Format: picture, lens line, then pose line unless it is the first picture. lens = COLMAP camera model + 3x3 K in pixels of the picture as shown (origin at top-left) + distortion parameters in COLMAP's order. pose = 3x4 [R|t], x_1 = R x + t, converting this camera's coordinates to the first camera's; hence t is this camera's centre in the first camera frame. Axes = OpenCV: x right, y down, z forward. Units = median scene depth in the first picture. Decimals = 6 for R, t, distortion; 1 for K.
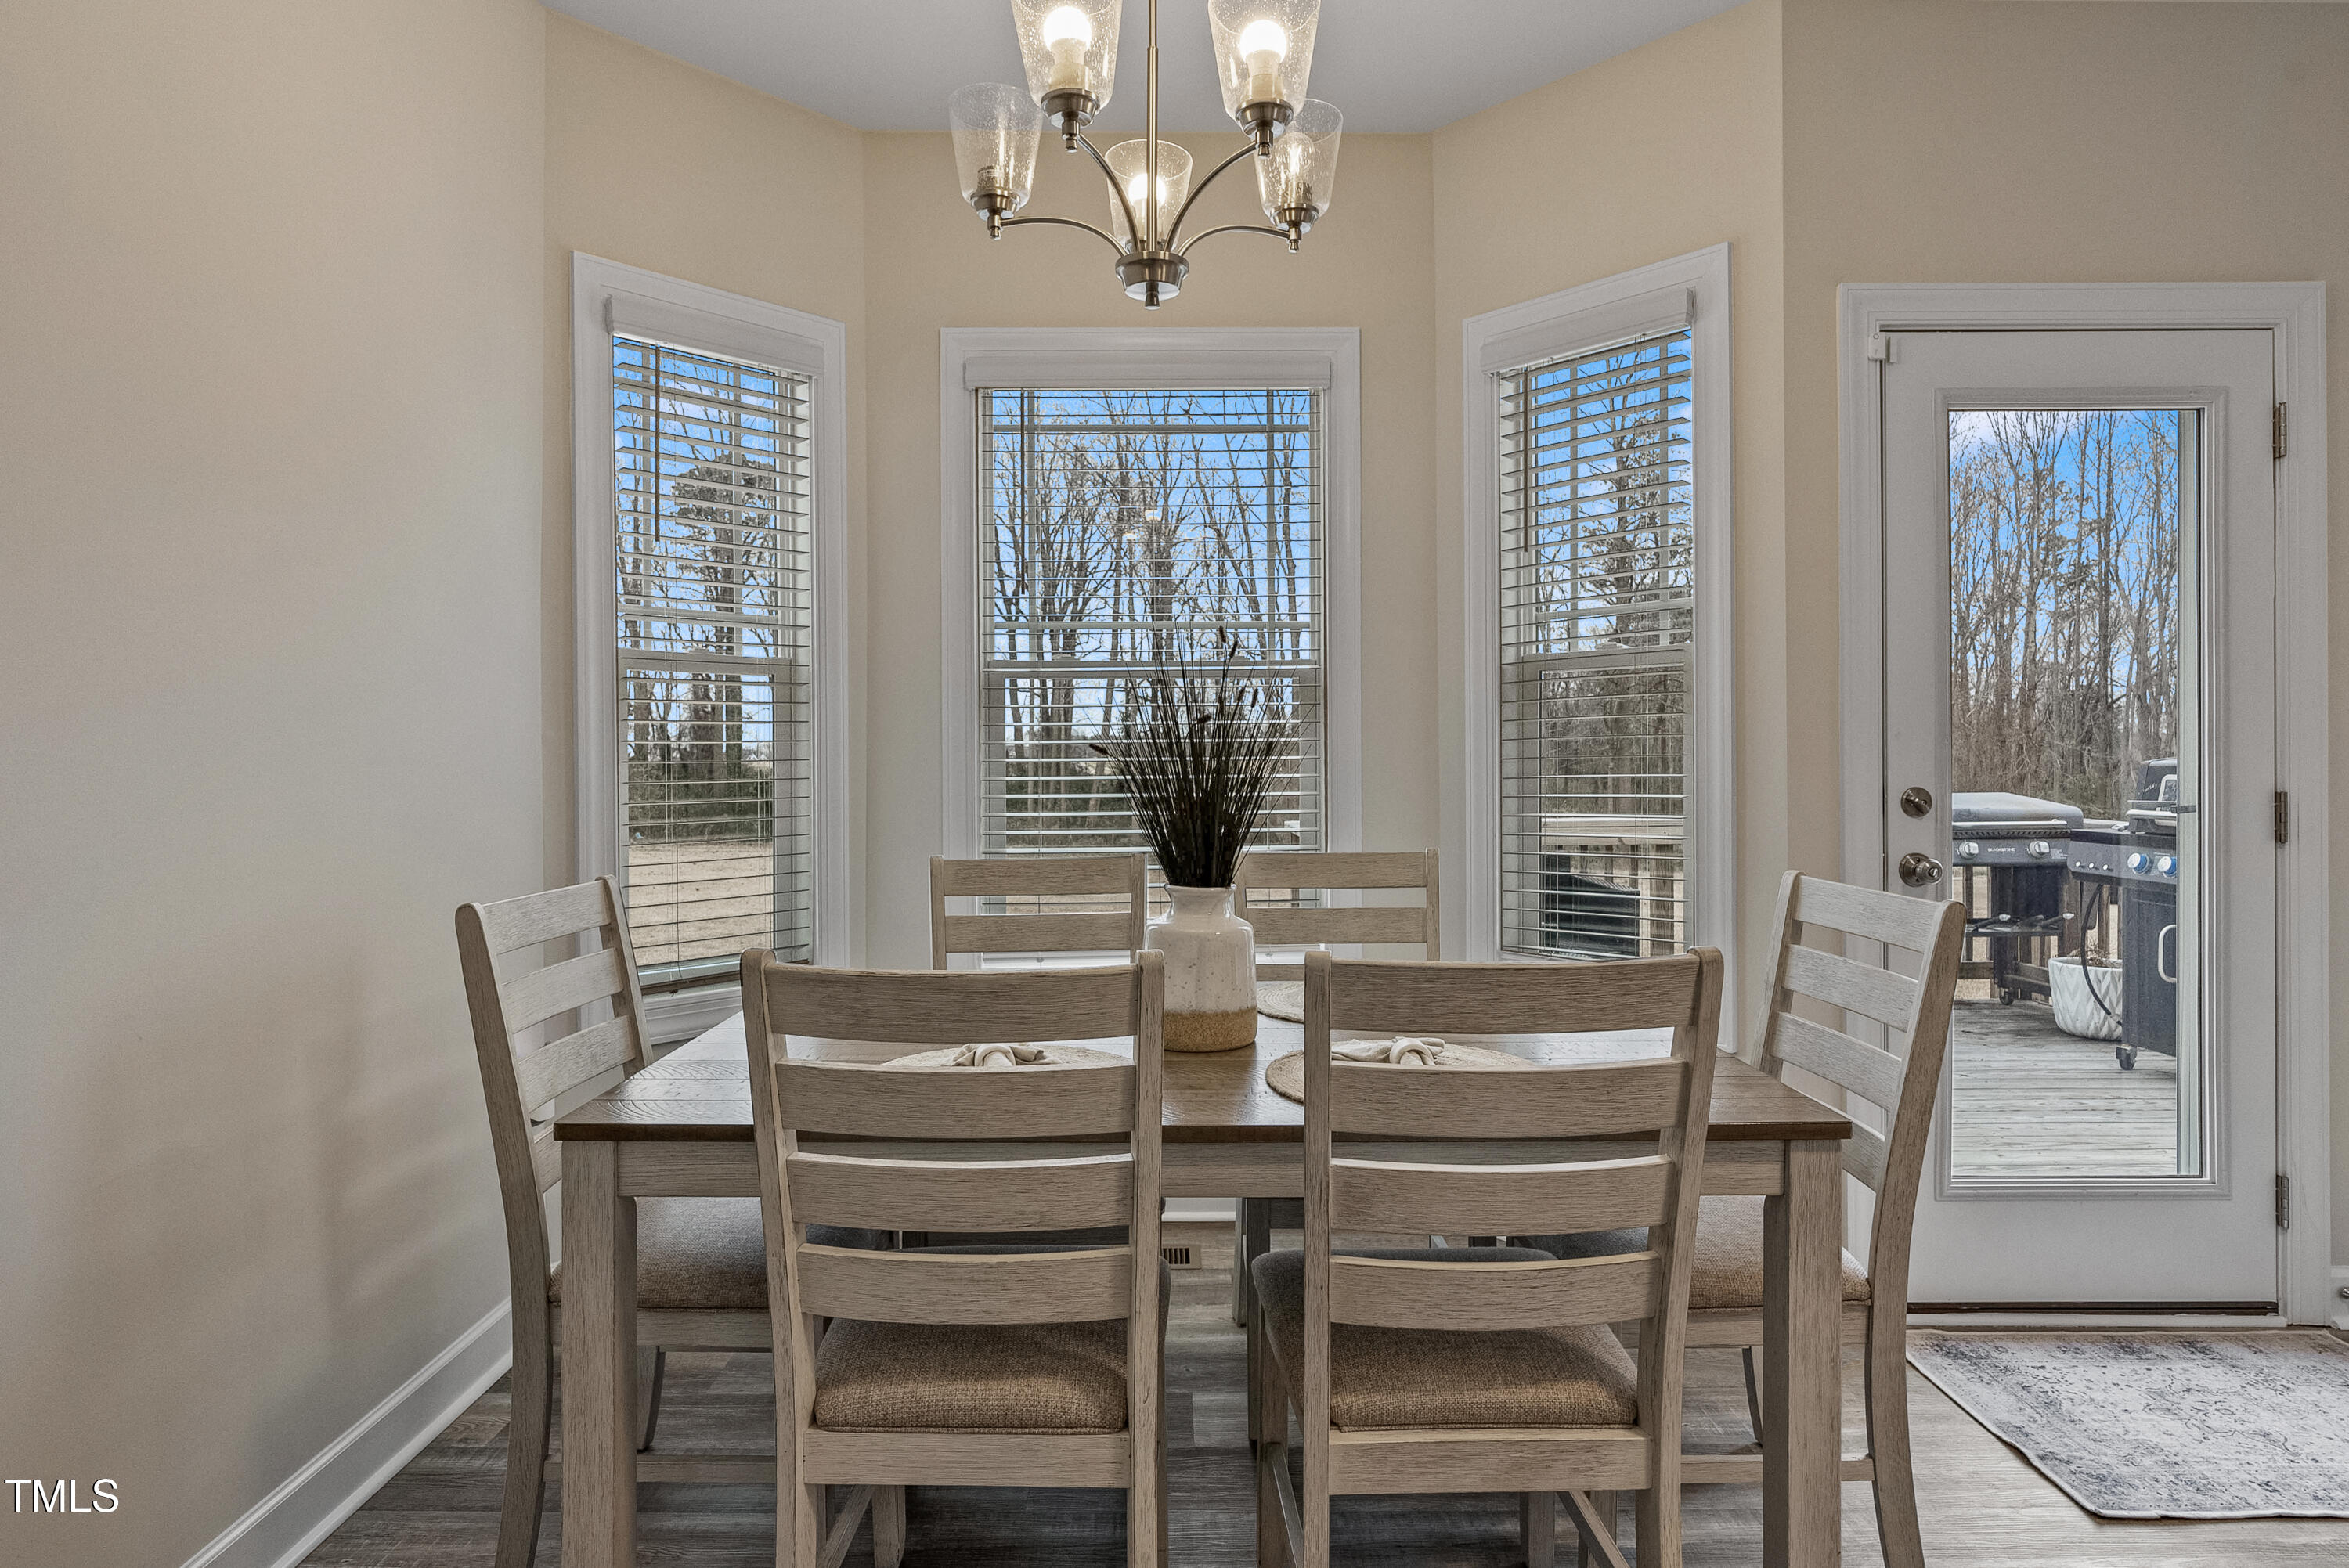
lens RADIAL K [[1270.2, 0, 1159.0], [0, 1270.2, 761.5], [0, 0, 1]] dist [-0.017722, 0.010719]
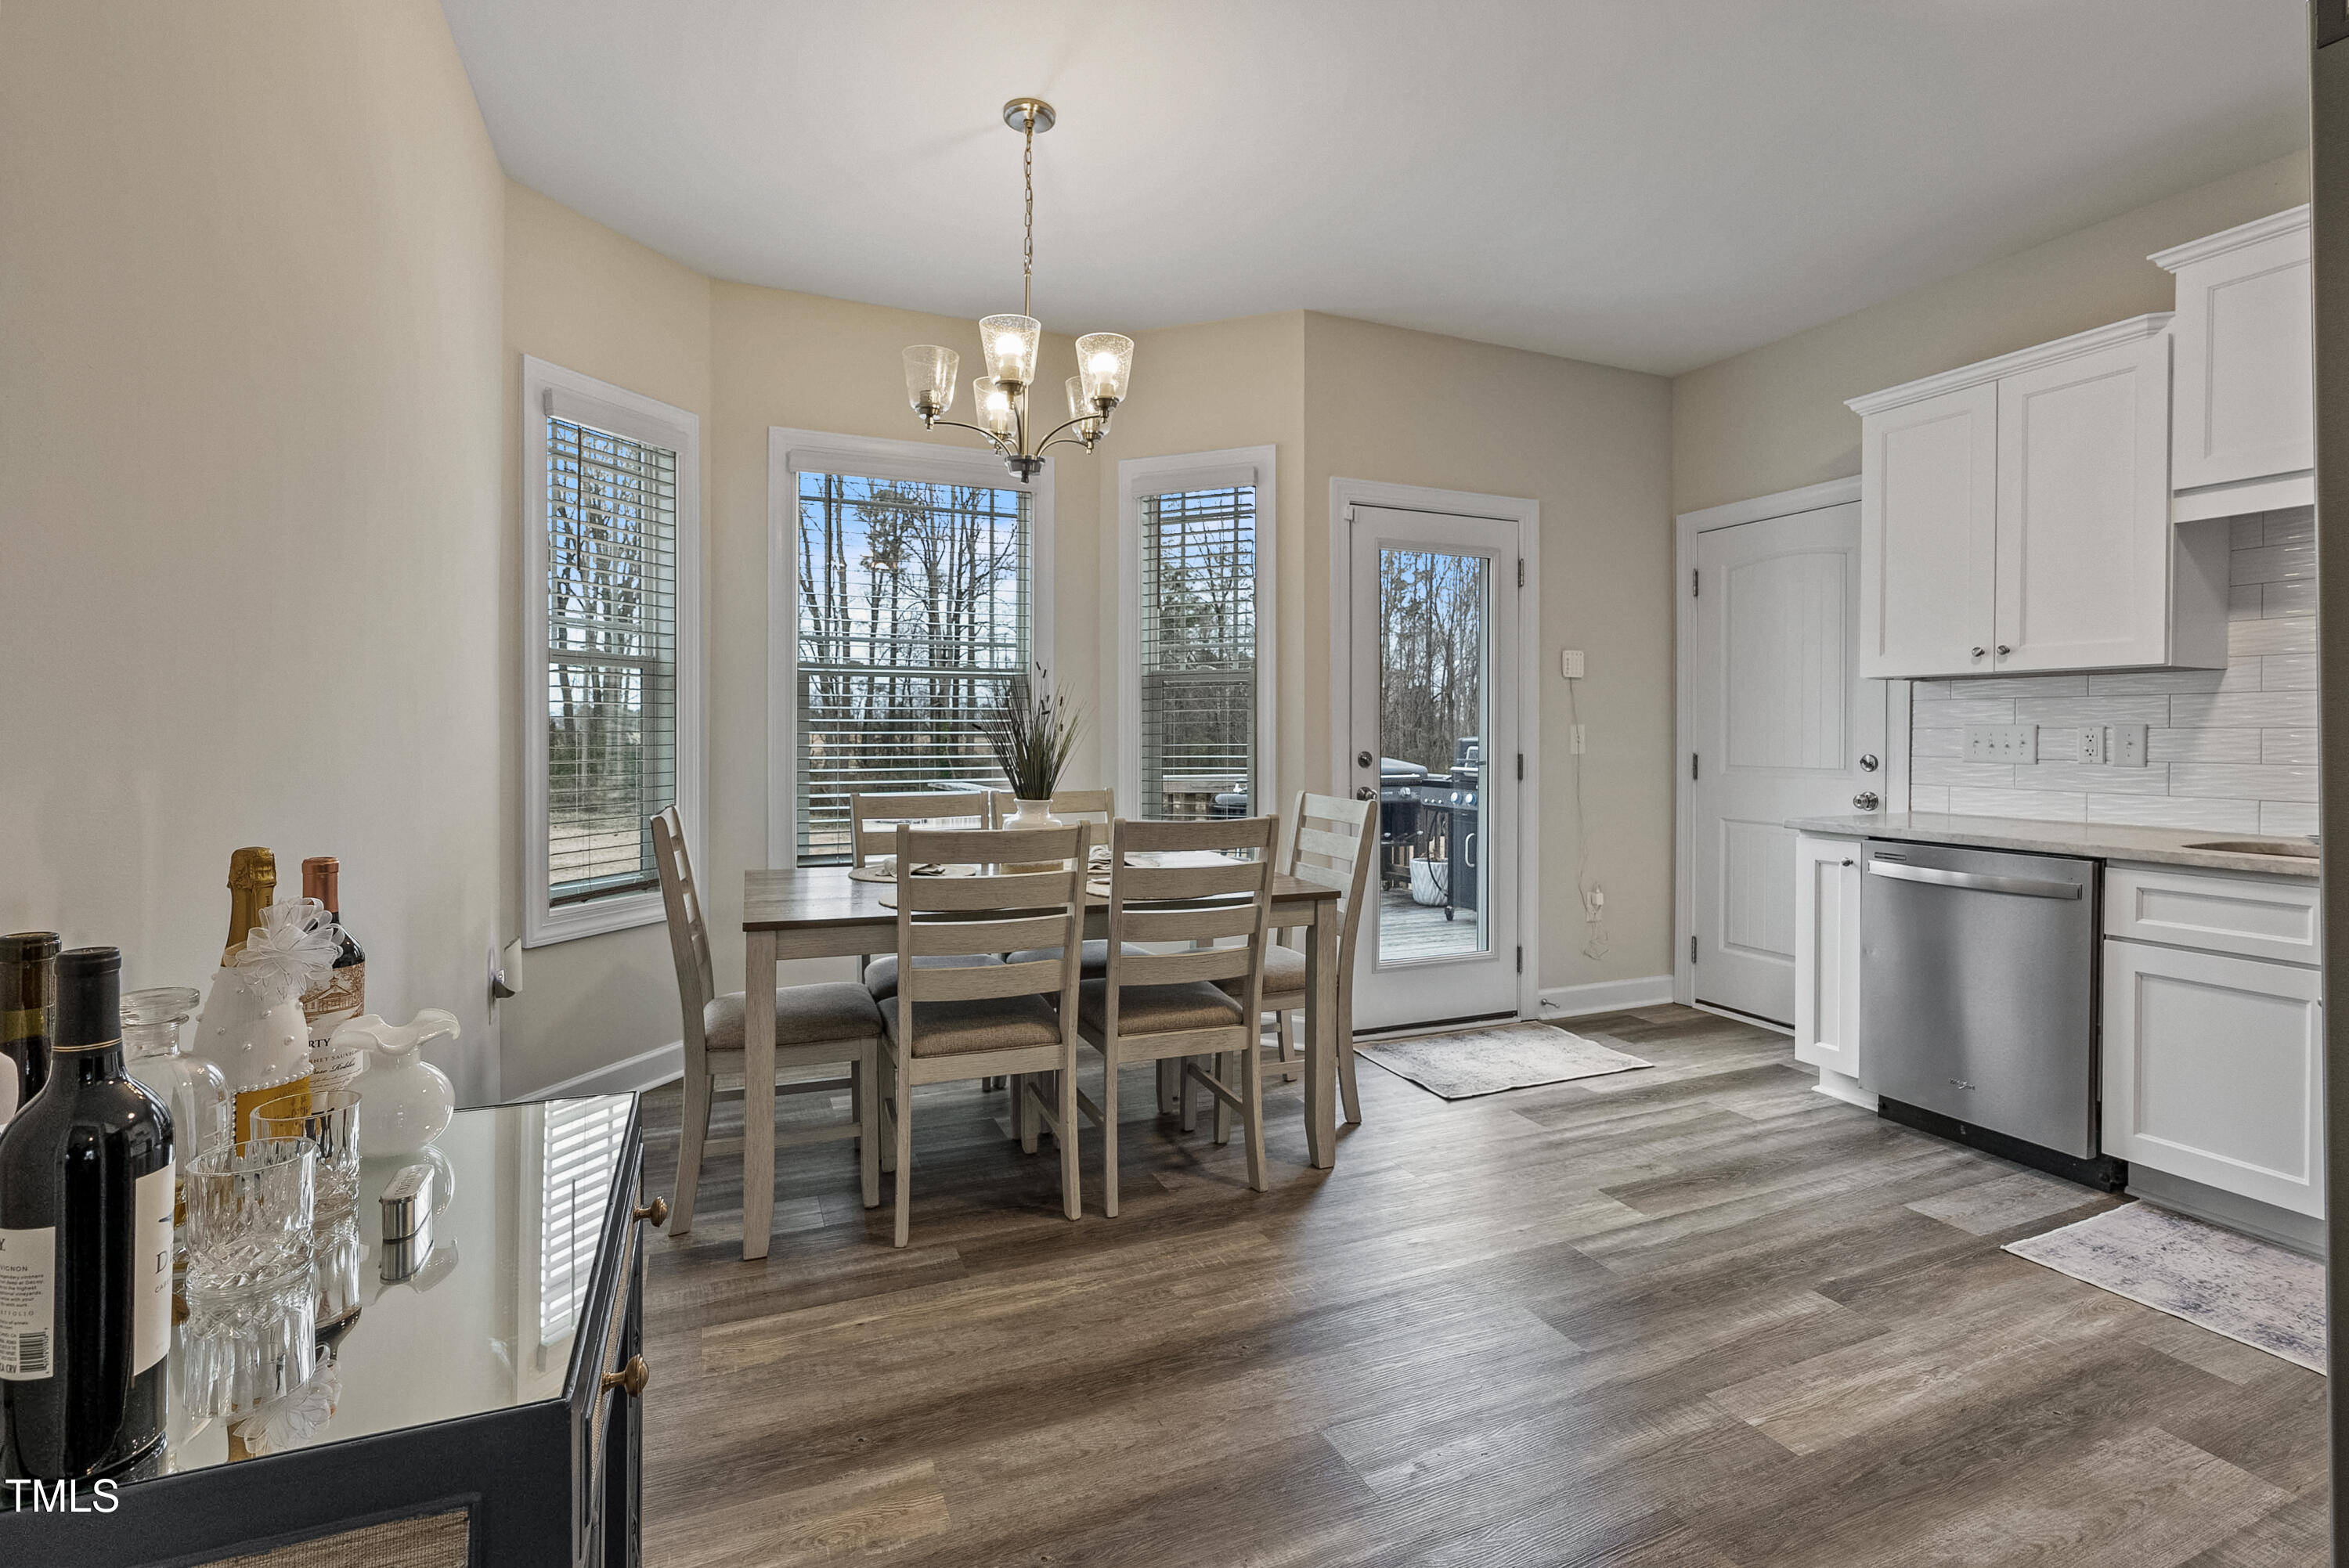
lens RADIAL K [[1079.4, 0, 1163.4], [0, 1079.4, 733.2], [0, 0, 1]] dist [-0.009334, 0.005010]
pose [[0.919944, 0.008362, 0.391961, -0.155047], [-0.007365, 0.999965, -0.004047, 0.001007], [-0.391981, 0.000836, 0.919973, -0.180469]]
